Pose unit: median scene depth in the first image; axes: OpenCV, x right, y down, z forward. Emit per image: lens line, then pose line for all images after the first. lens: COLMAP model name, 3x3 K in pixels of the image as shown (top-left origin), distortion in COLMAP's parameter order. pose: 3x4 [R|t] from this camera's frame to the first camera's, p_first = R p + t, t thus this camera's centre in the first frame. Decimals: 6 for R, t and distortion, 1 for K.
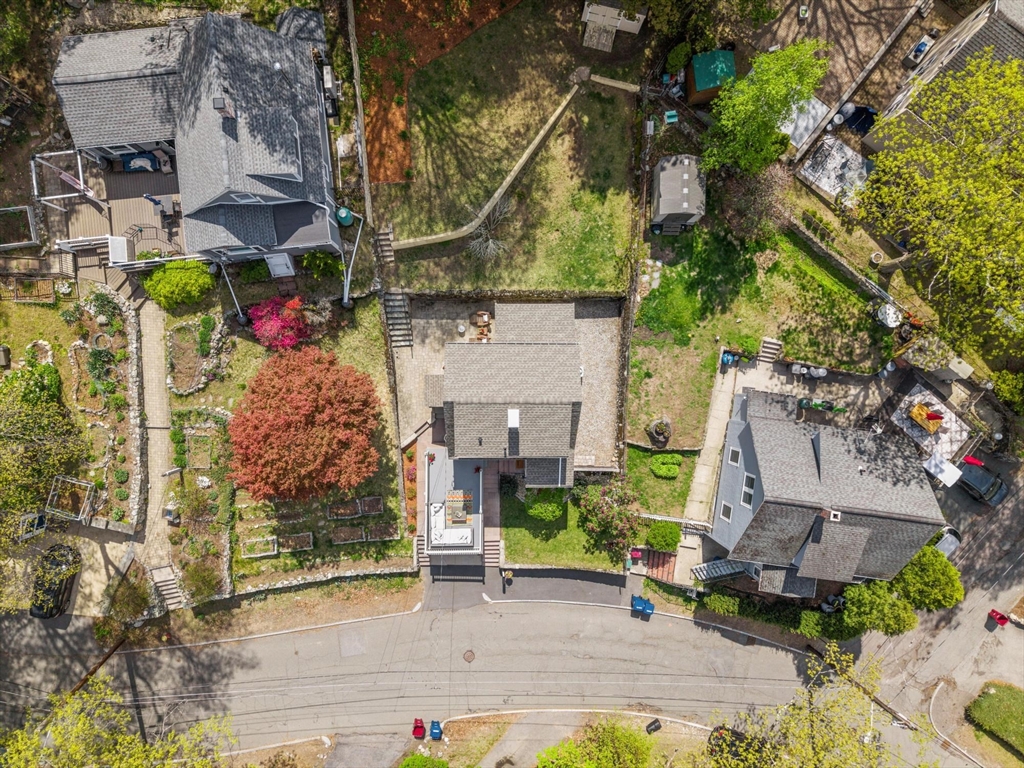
lens RADIAL K [[716.5, 0, 512.0], [0, 716.5, 384.0], [0, 0, 1]] dist [-0.151978, 0.083636]
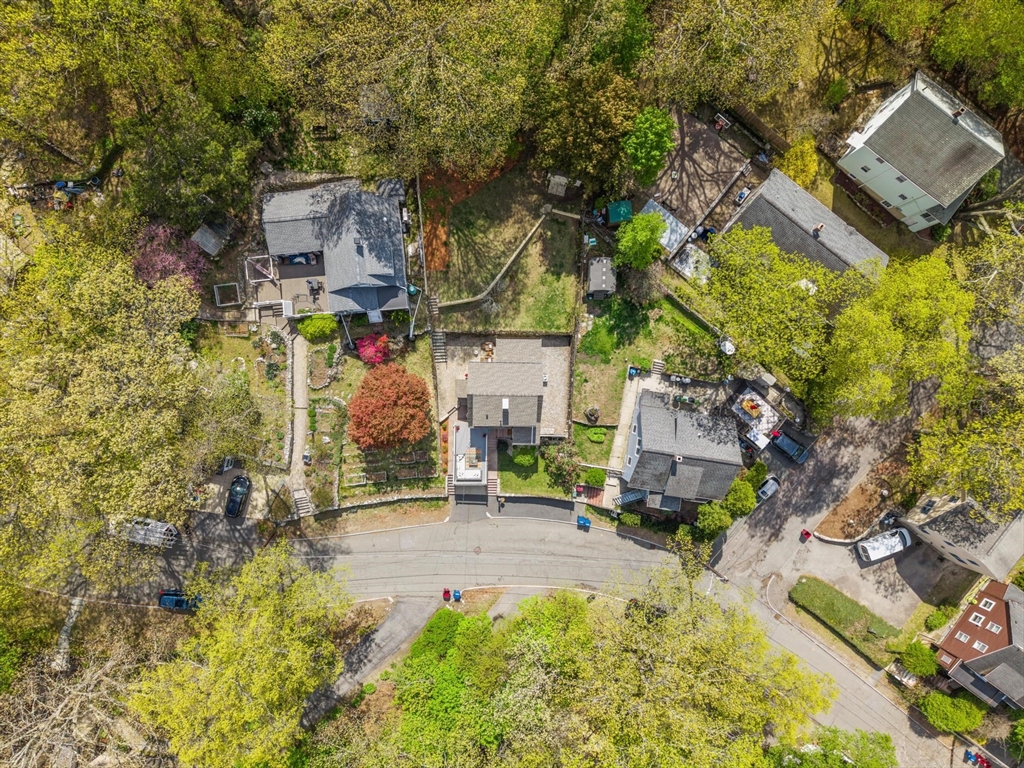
lens RADIAL K [[716.5, 0, 512.0], [0, 716.5, 384.0], [0, 0, 1]] dist [-0.151978, 0.083636]
pose [[0.999929, 0.011862, 0.001261, 0.014457], [-0.011861, 0.999929, -0.000803, -0.001533], [-0.001271, 0.000788, 0.999999, -0.755526]]
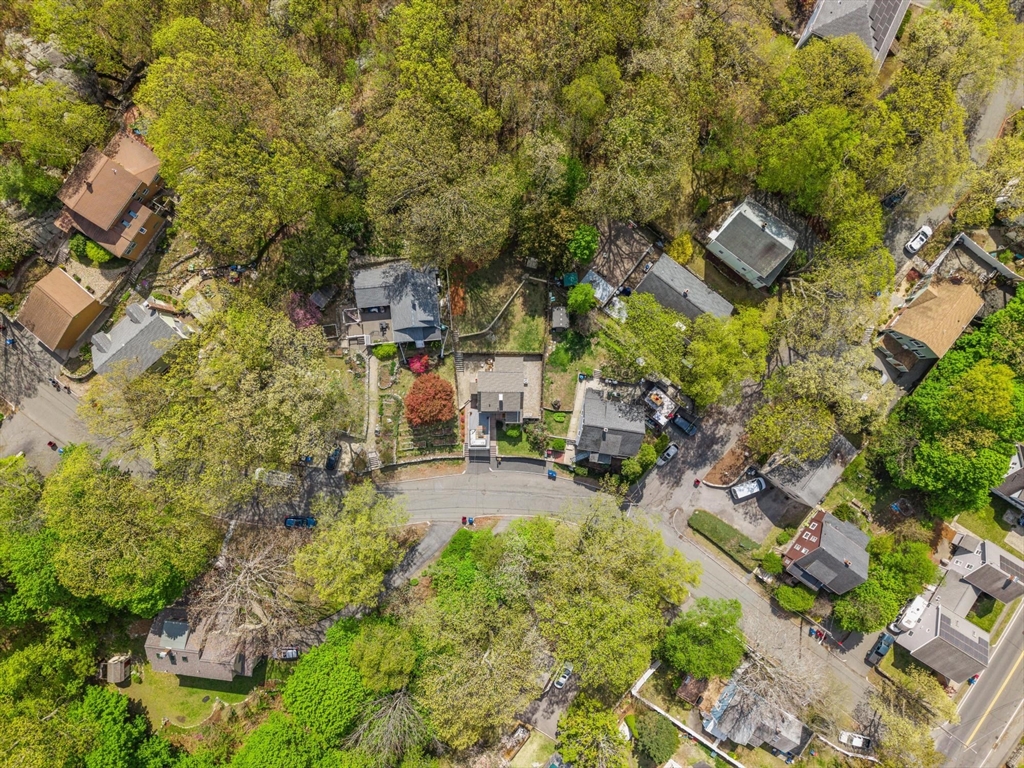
lens RADIAL K [[716.5, 0, 512.0], [0, 716.5, 384.0], [0, 0, 1]] dist [-0.151978, 0.083636]
pose [[0.999979, 0.006118, 0.002202, 0.038228], [-0.006116, 0.999981, -0.000885, -0.005256], [-0.002208, 0.000871, 0.999997, -1.823480]]
